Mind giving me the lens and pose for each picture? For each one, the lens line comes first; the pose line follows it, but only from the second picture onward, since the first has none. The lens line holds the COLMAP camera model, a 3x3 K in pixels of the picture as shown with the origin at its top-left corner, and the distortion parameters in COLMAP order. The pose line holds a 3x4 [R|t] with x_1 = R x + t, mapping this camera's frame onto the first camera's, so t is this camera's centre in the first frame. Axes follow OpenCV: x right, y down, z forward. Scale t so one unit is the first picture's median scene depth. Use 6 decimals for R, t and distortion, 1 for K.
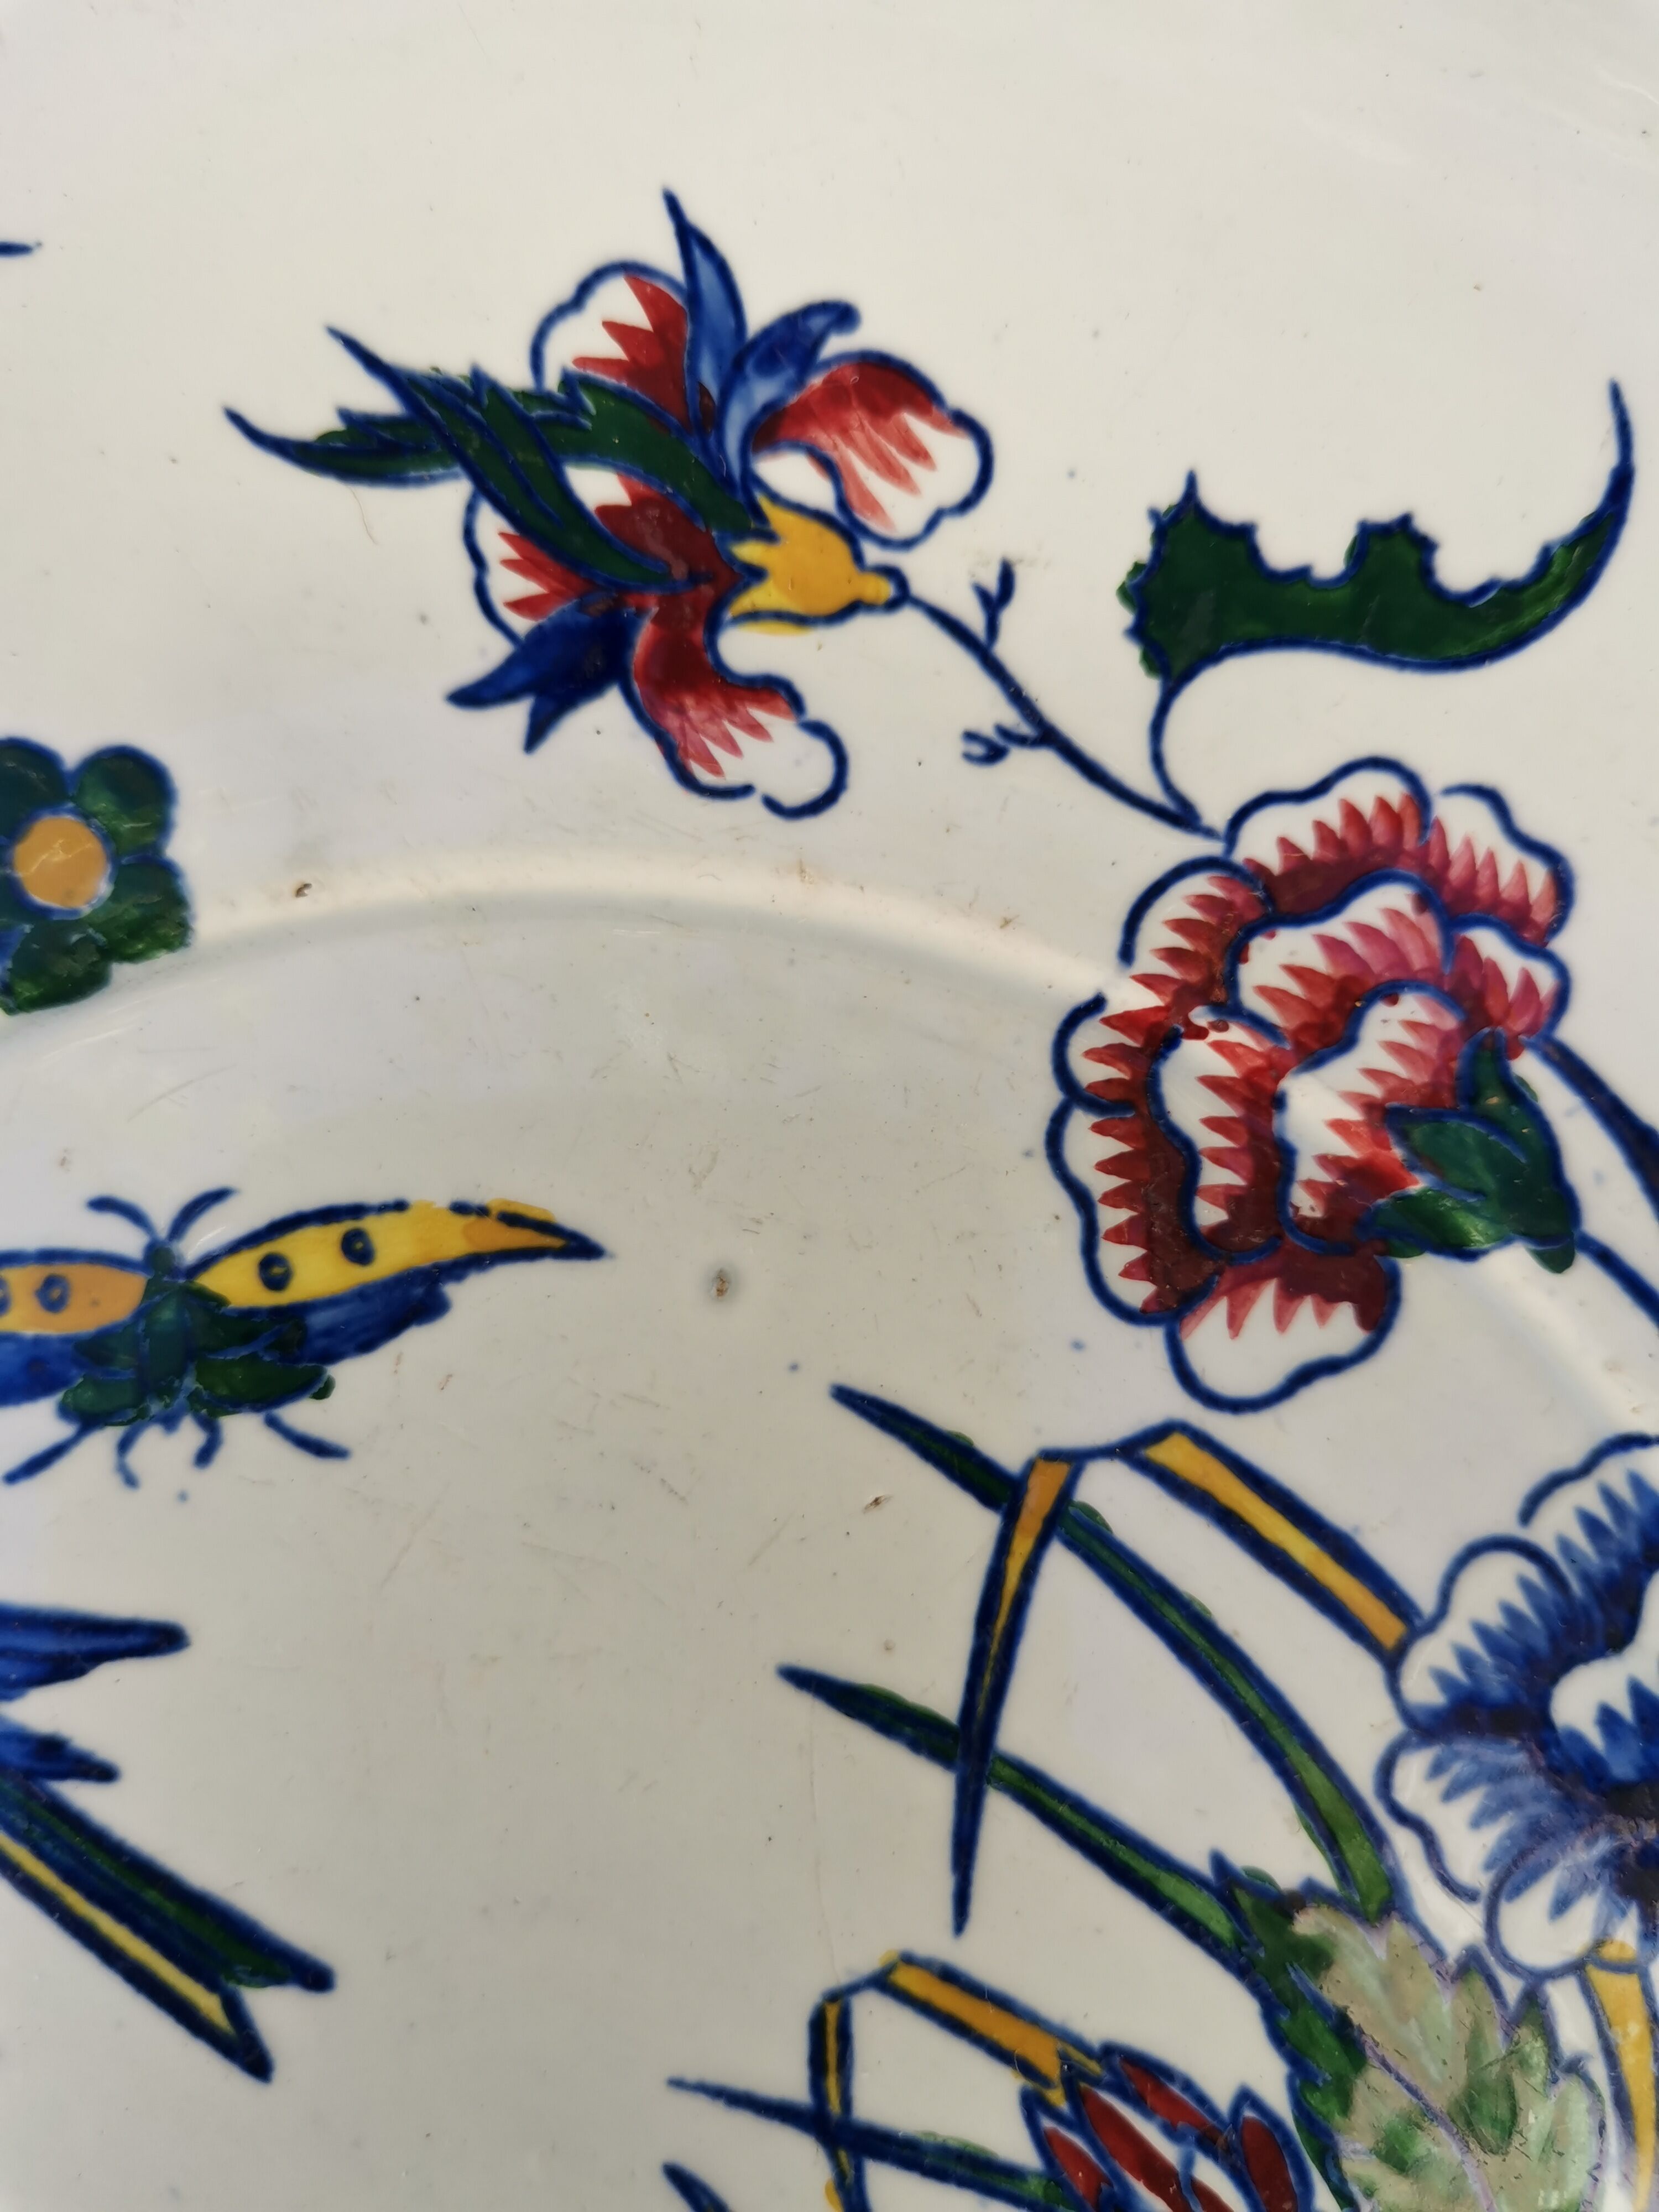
lens RADIAL K [[1679.7, 0, 789.9], [0, 1679.7, 1110.5], [0, 0, 1]] dist [-0.000300, -0.087176]
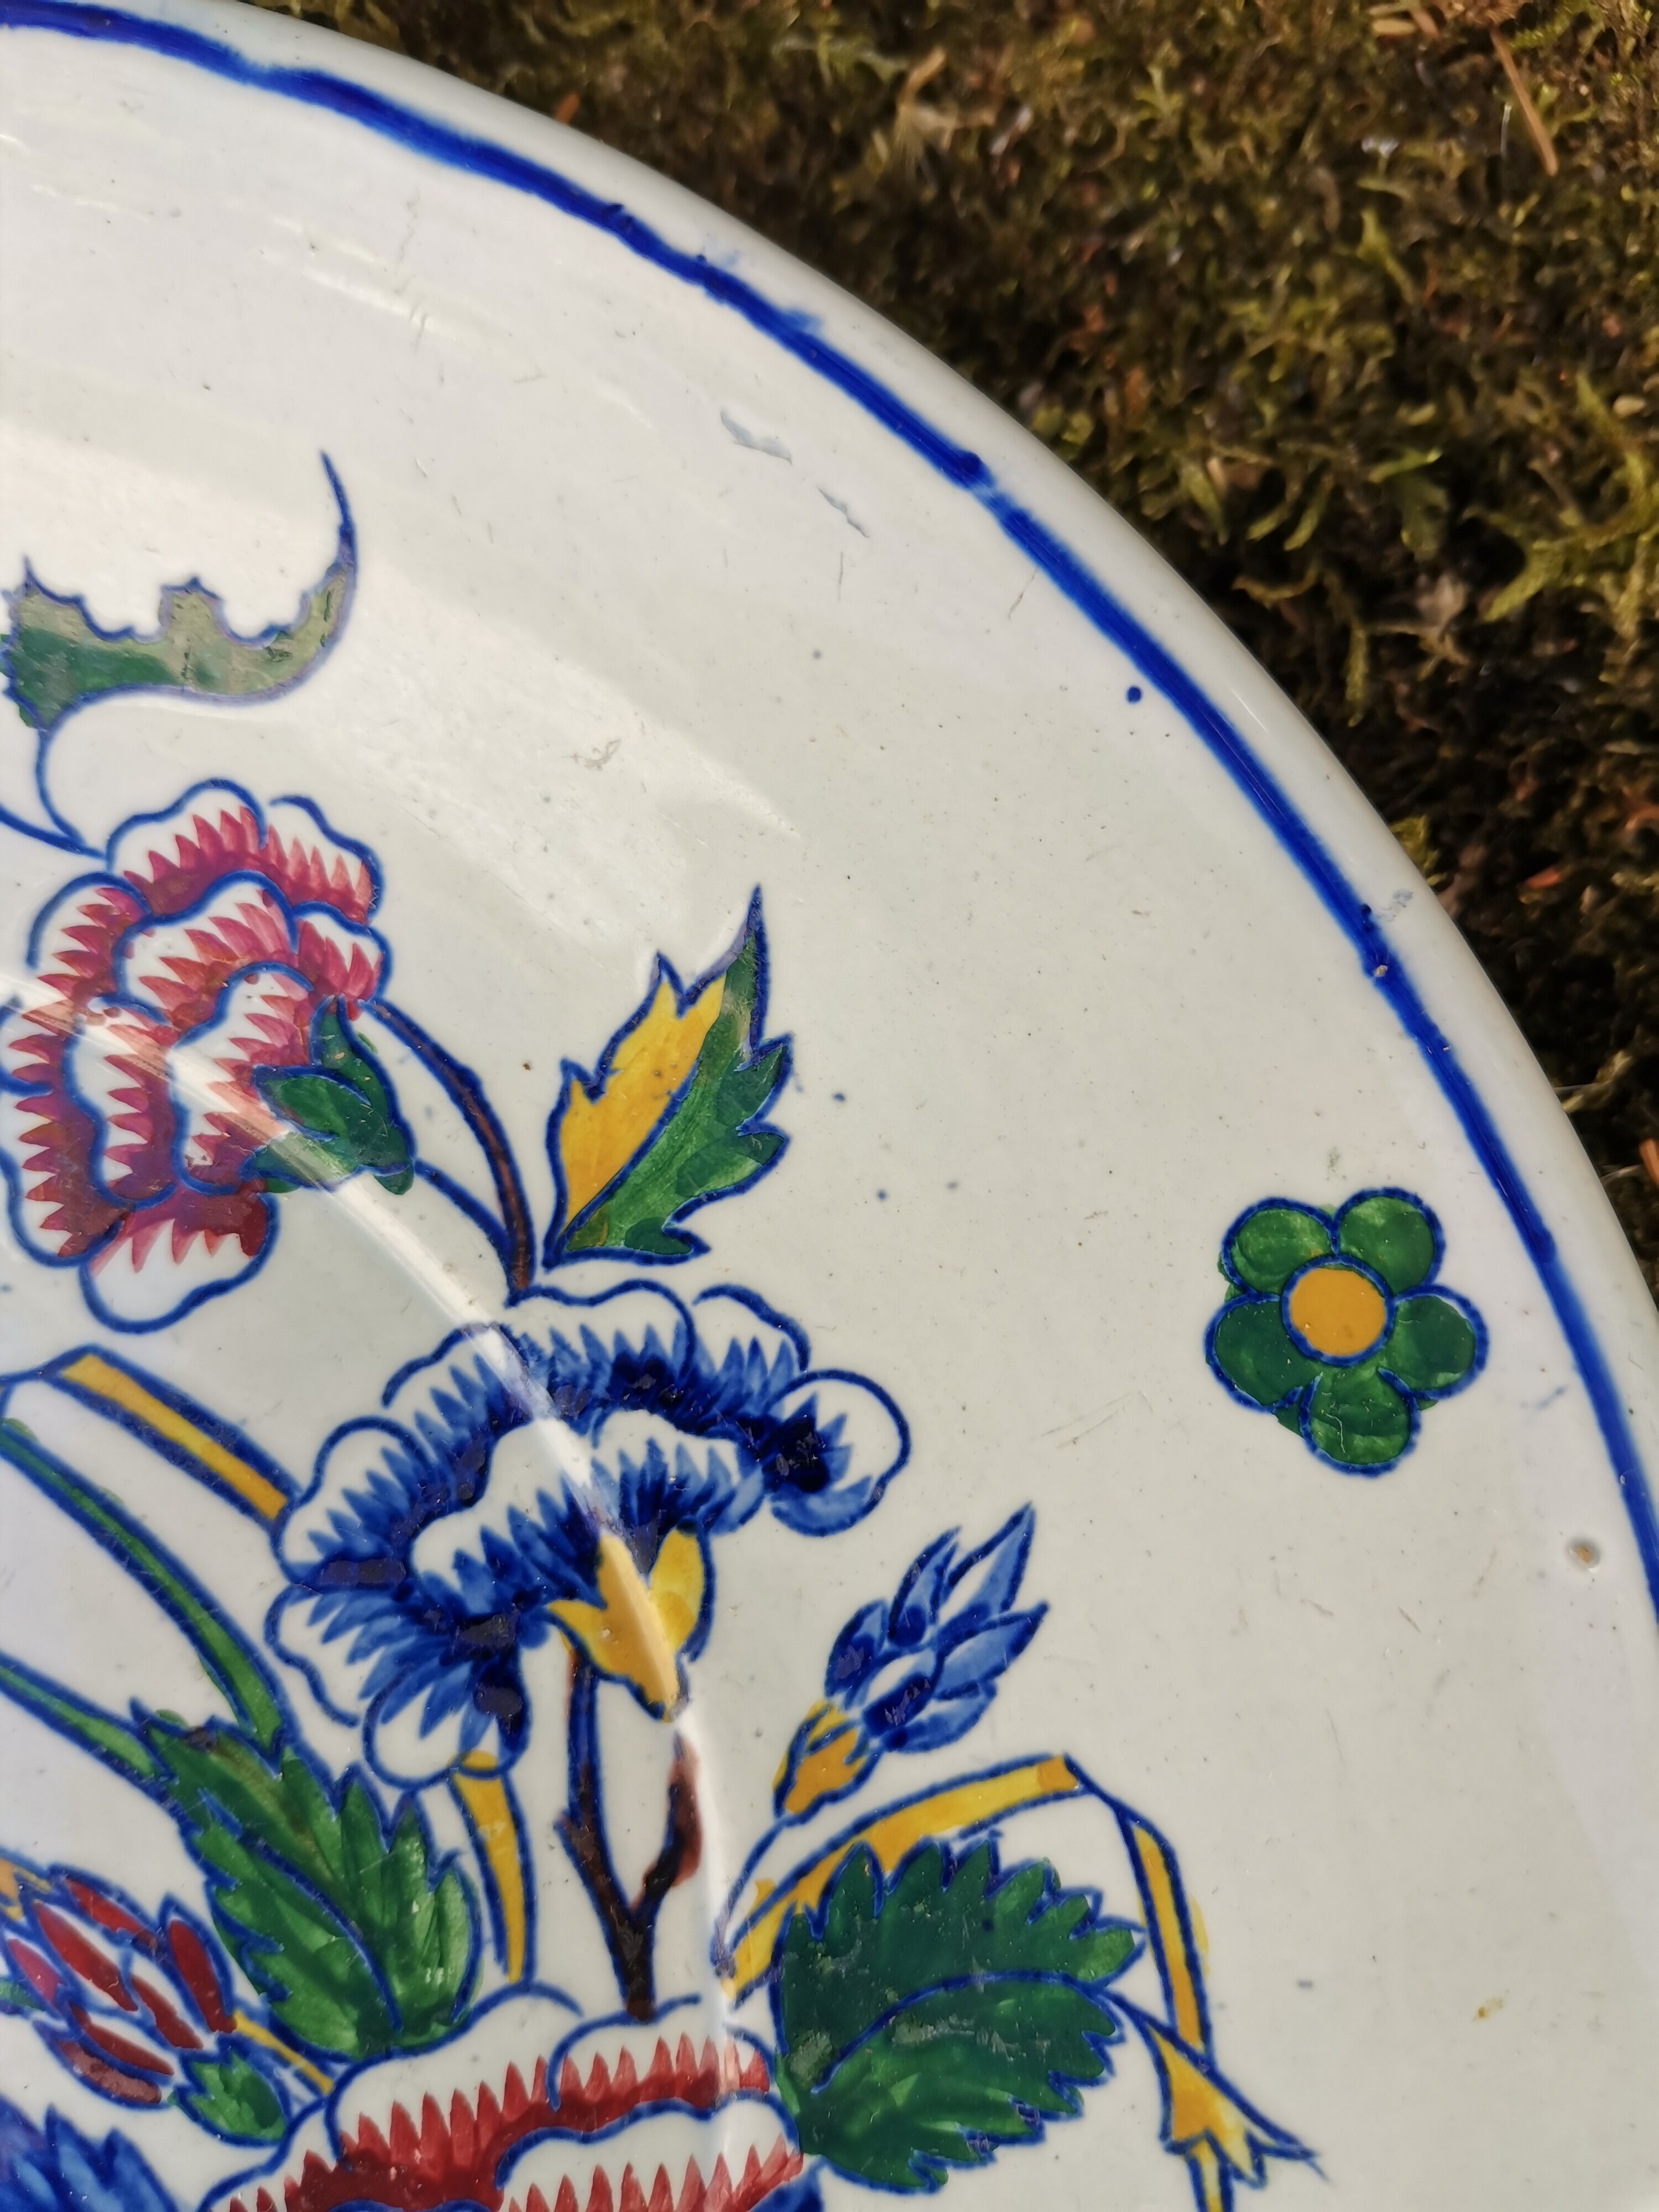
lens RADIAL K [[1679.7, 0, 789.9], [0, 1679.7, 1110.5], [0, 0, 1]] dist [-0.000300, -0.087176]
pose [[0.995221, -0.083282, 0.050973, 0.678570], [0.083641, 0.996484, -0.004949, 0.066266], [-0.050382, 0.009188, 0.998688, -0.217331]]
